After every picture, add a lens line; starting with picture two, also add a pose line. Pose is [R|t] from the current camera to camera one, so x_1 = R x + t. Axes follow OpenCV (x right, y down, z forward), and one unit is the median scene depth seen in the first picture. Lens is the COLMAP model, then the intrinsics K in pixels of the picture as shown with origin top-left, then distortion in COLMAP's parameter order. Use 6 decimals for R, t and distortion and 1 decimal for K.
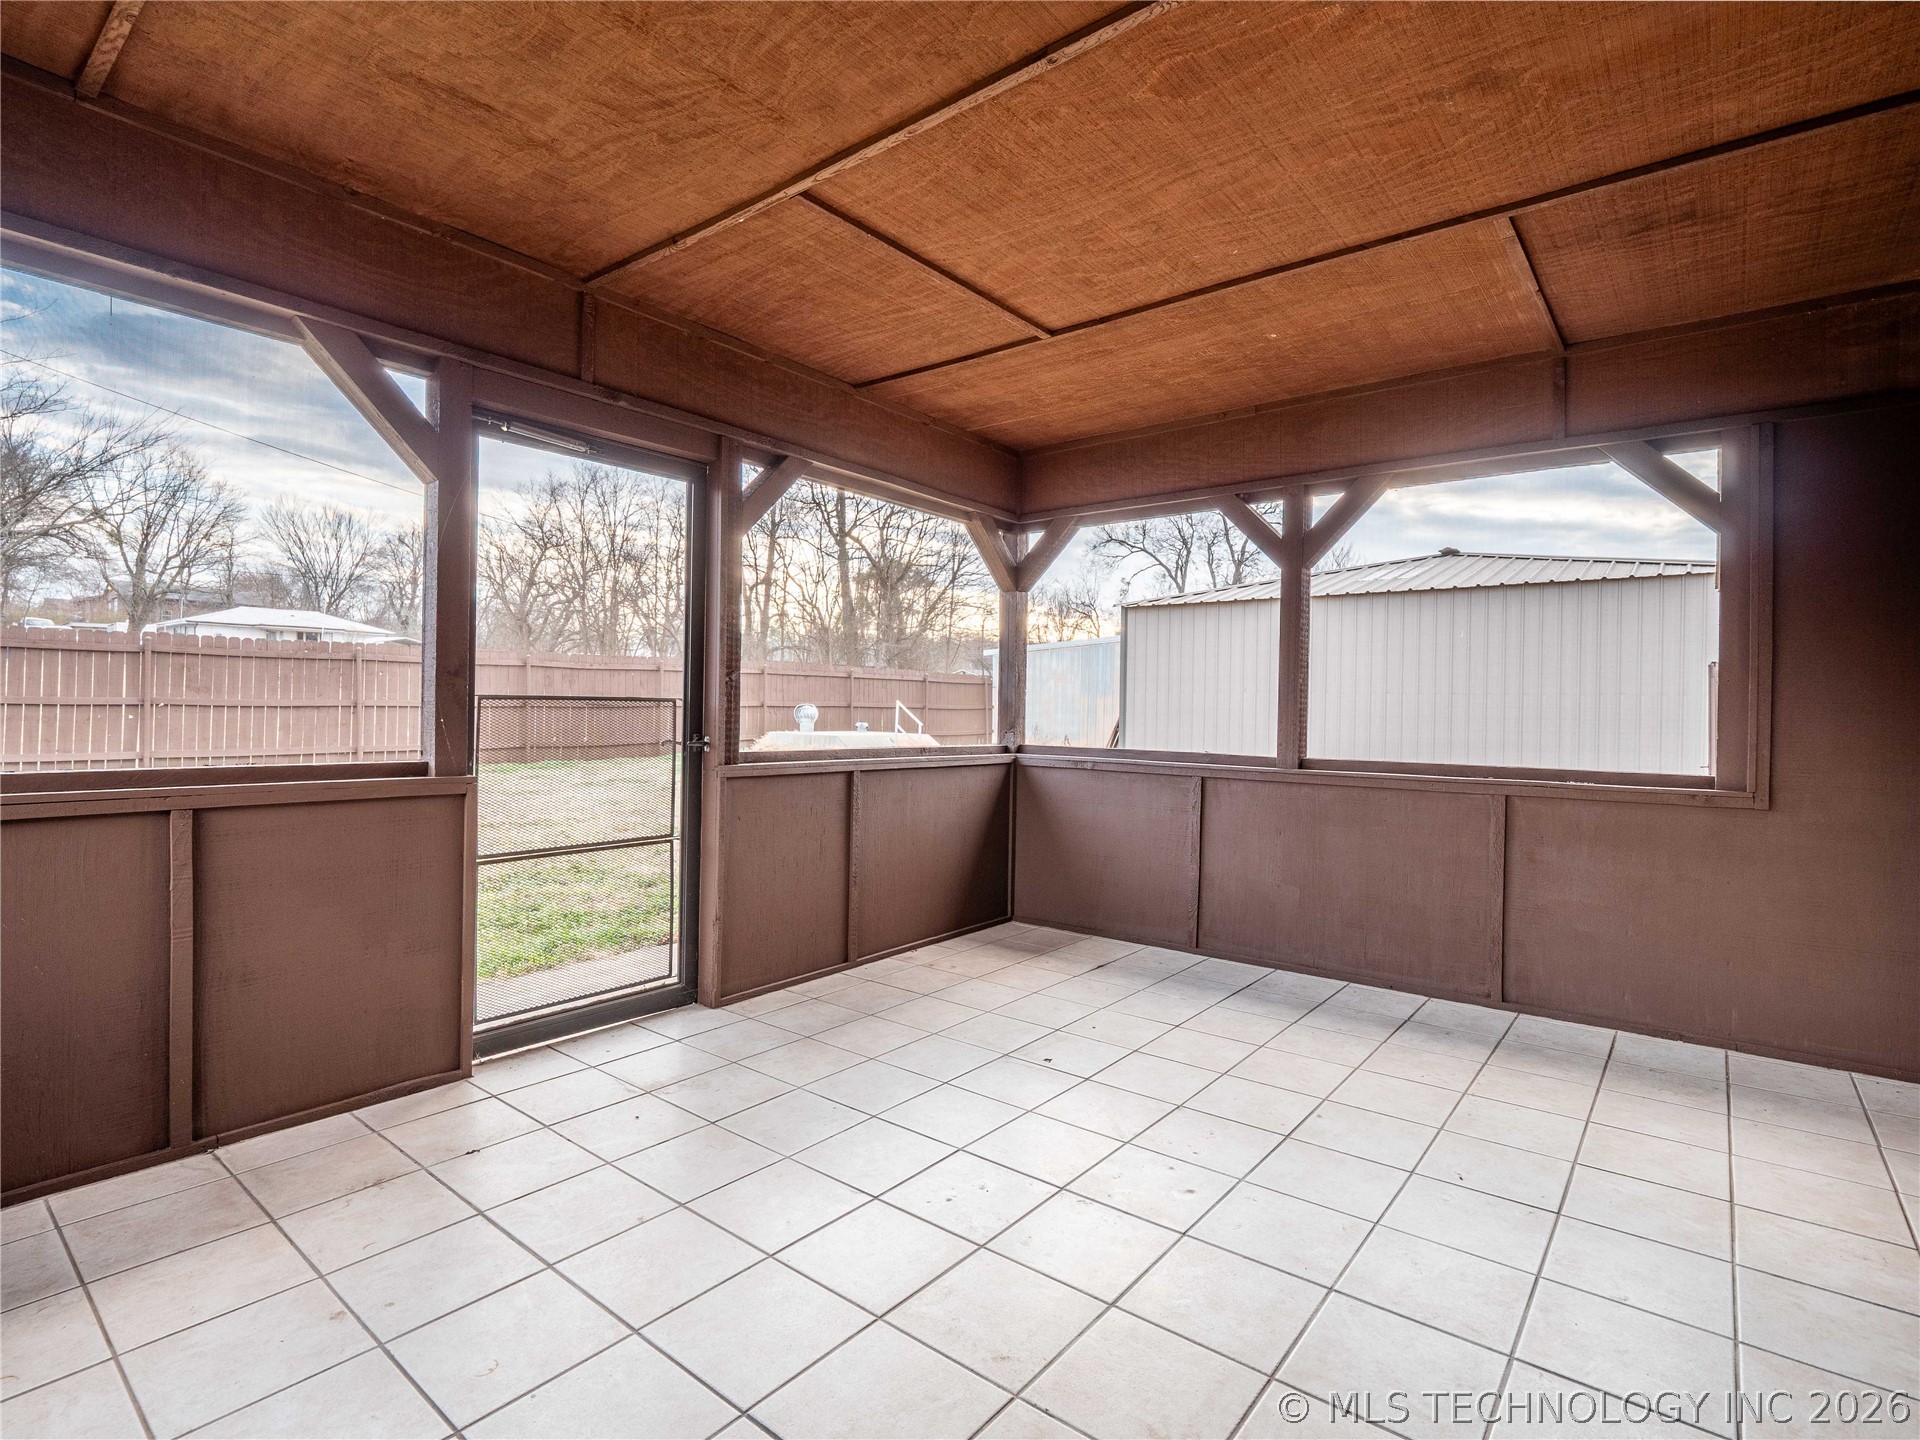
lens RADIAL K [[942.0, 0, 961.4], [0, 942.0, 706.7], [0, 0, 1]] dist [-0.001913, -0.007306]
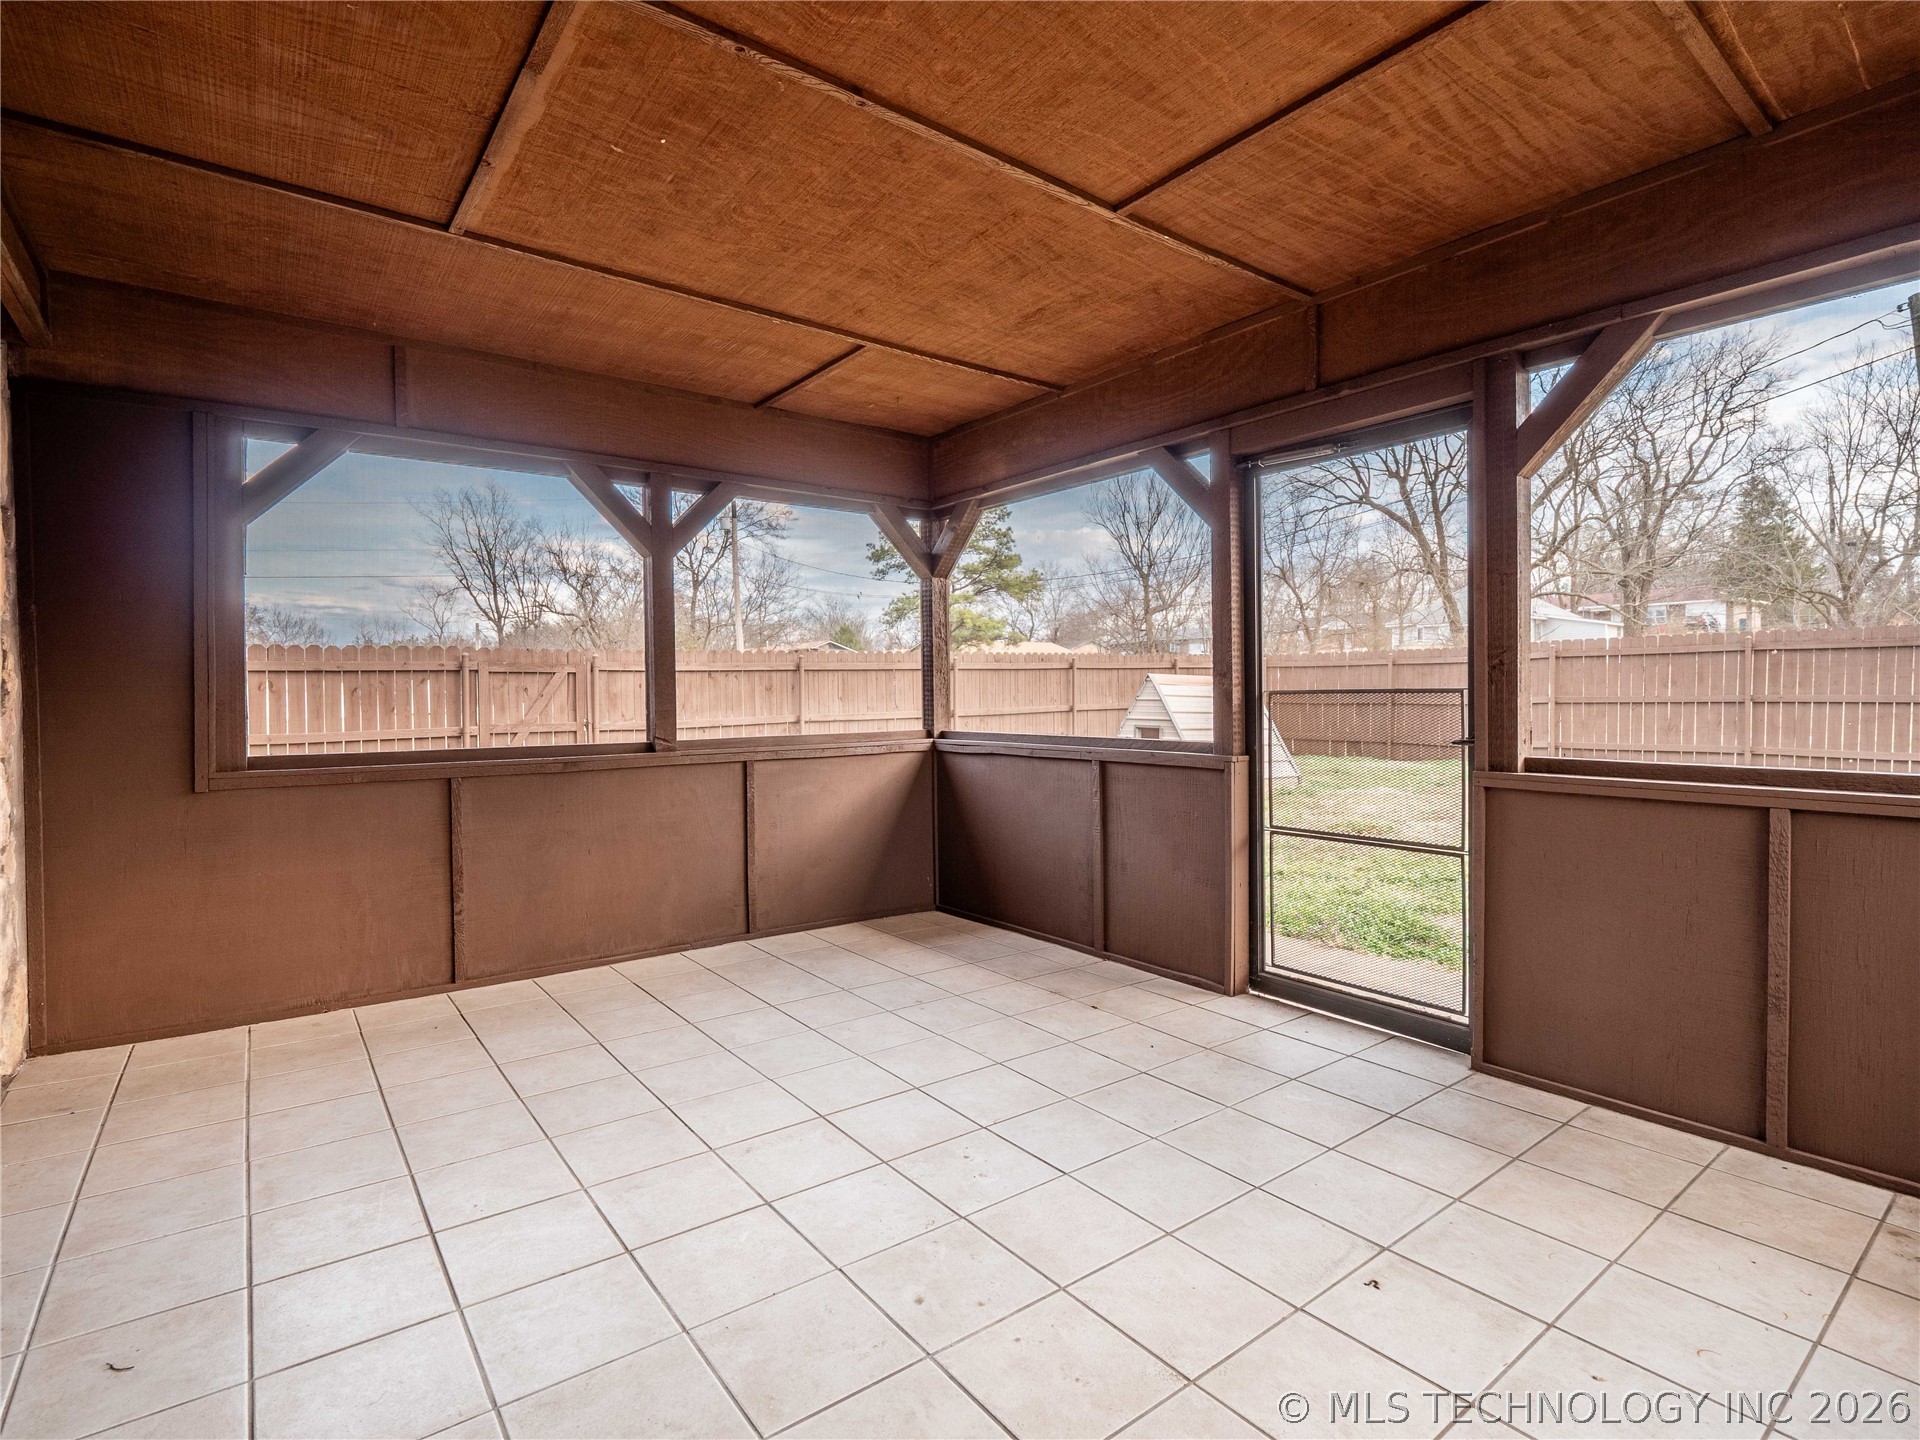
lens RADIAL K [[942.0, 0, 961.4], [0, 942.0, 706.7], [0, 0, 1]] dist [-0.001913, -0.007306]
pose [[-0.235304, -0.005506, -0.971906, 0.709632], [0.000928, 0.999982, -0.005890, 0.013910], [0.971921, -0.002288, -0.235295, 0.860278]]
